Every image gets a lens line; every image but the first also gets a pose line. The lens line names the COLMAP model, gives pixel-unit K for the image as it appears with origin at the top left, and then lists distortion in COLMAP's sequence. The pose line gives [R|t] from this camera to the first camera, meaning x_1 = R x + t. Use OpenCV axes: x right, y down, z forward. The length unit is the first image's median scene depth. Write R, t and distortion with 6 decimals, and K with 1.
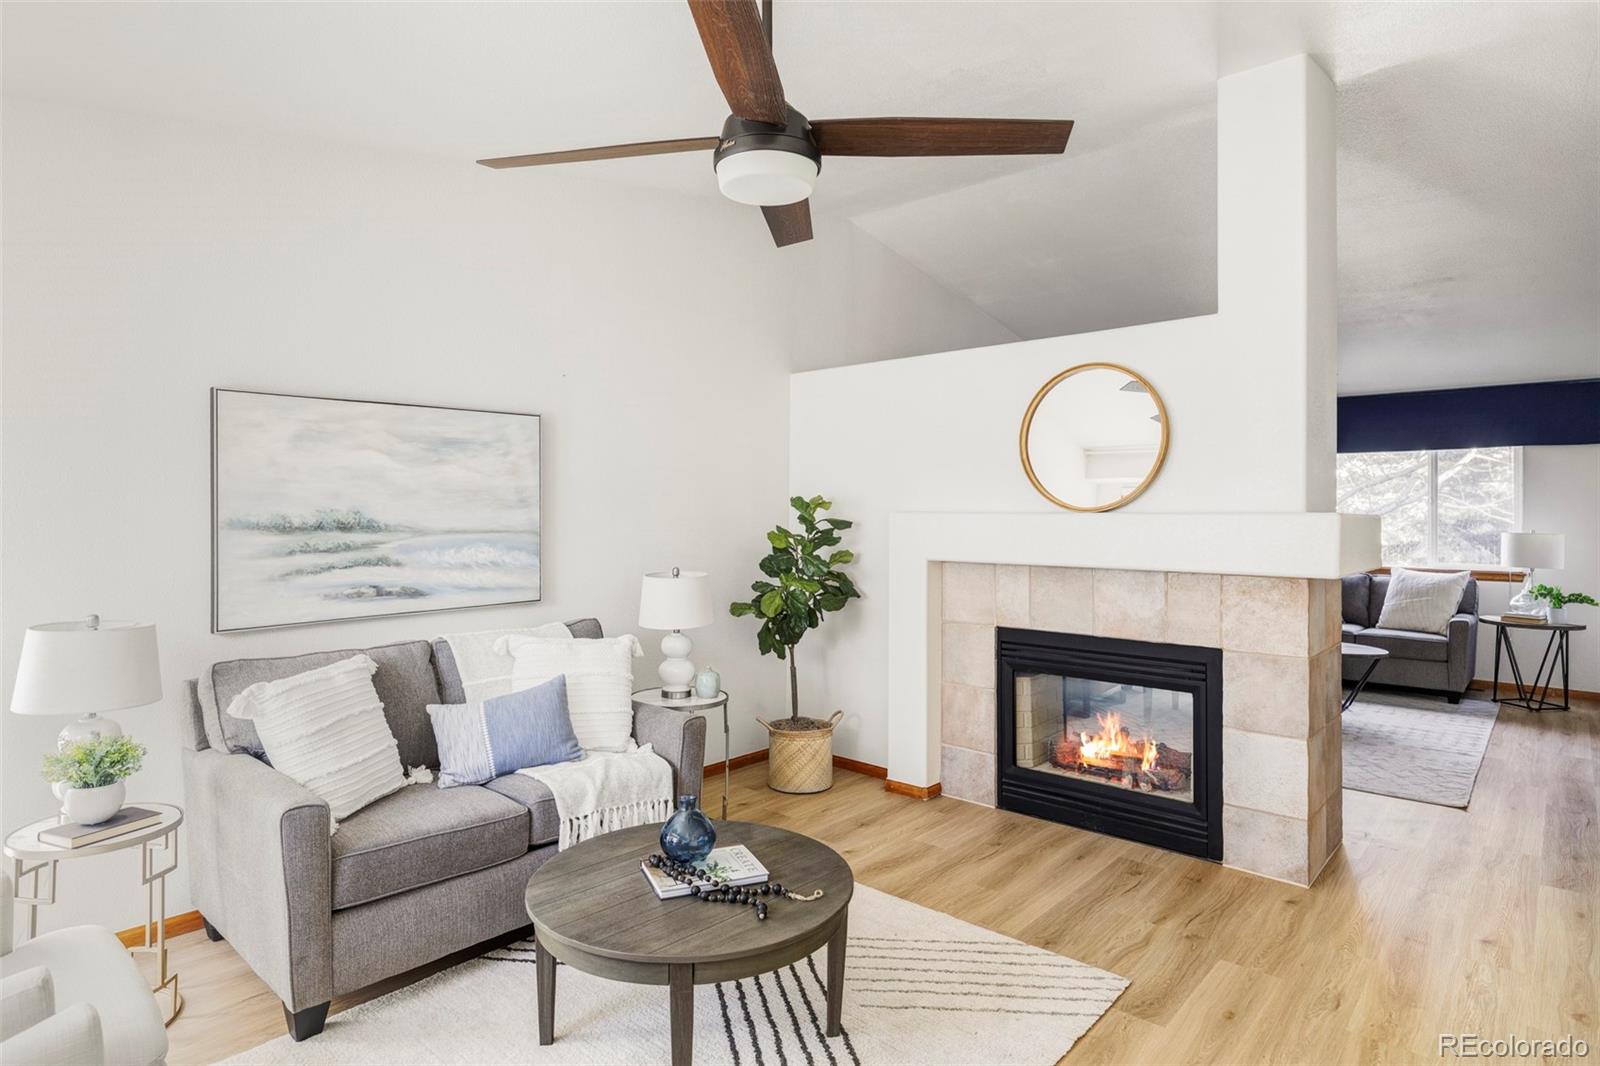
lens RADIAL K [[853.6, 0, 797.4], [0, 853.6, 517.7], [0, 0, 1]] dist [0.001336, -0.000322]
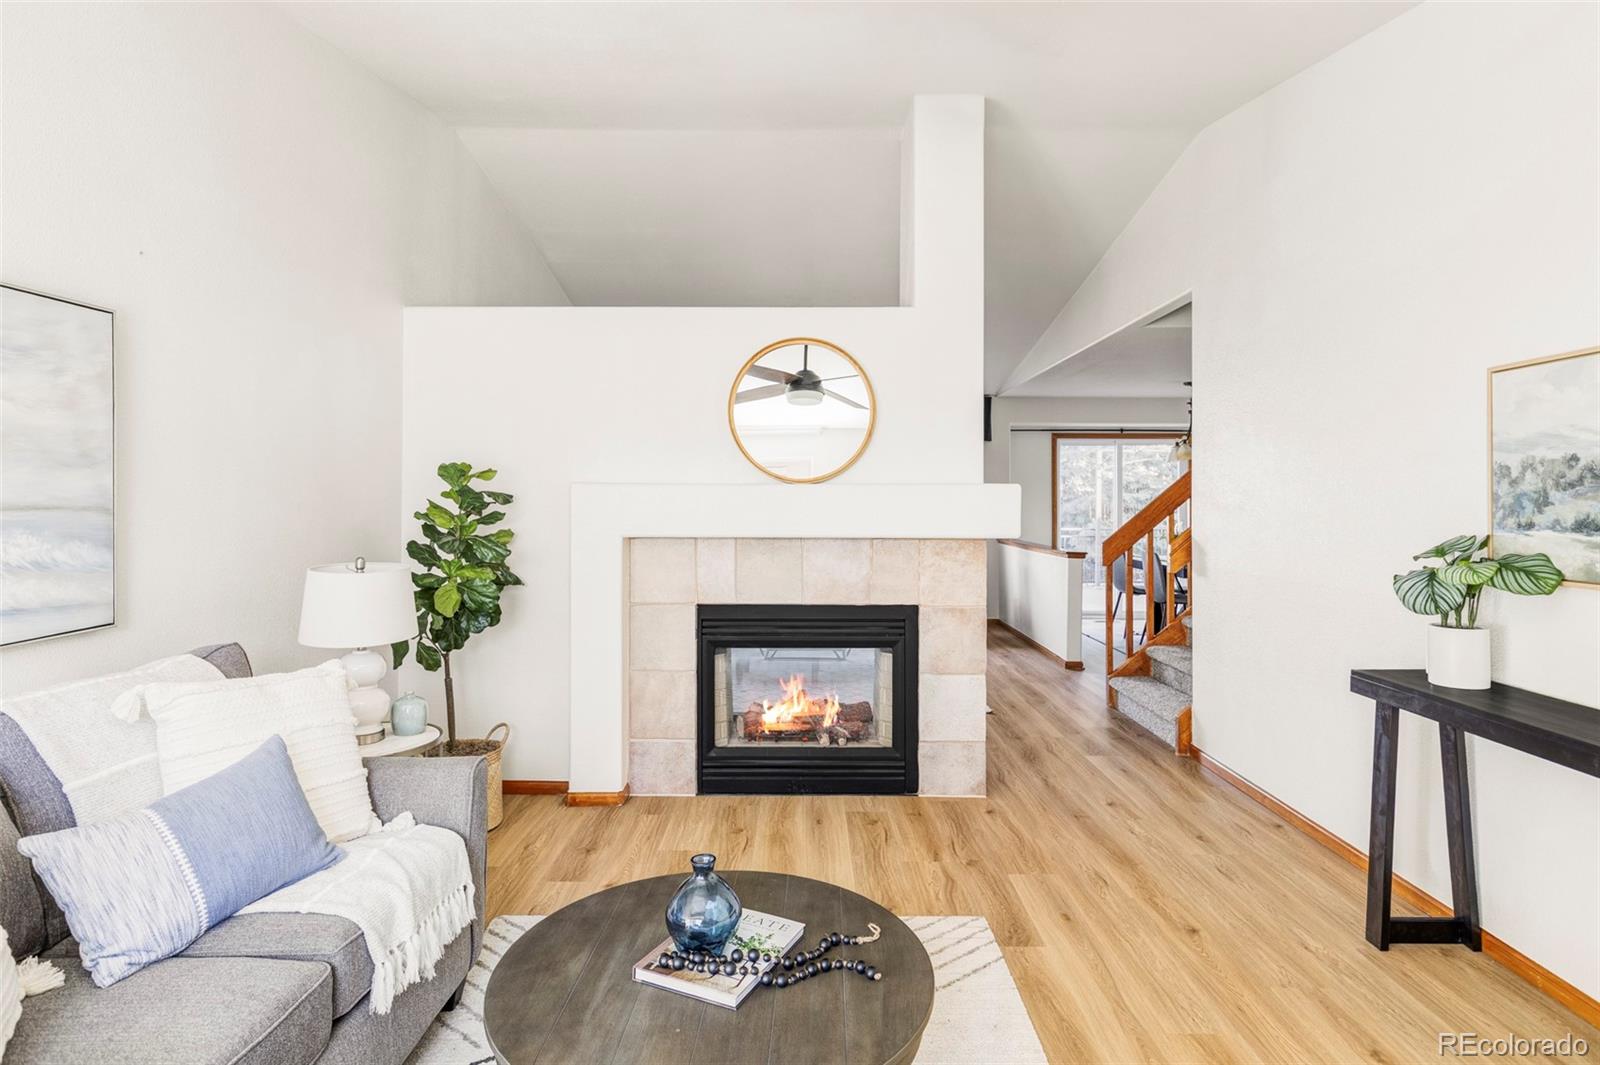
lens RADIAL K [[846.3, 0, 765.6], [0, 846.3, 505.6], [0, 0, 1]] dist [0.000177, -0.000531]
pose [[0.756670, -0.007873, 0.653750, -0.354370], [0.002904, 0.999958, 0.008681, 0.011228], [-0.653791, -0.004670, 0.756661, 0.264539]]
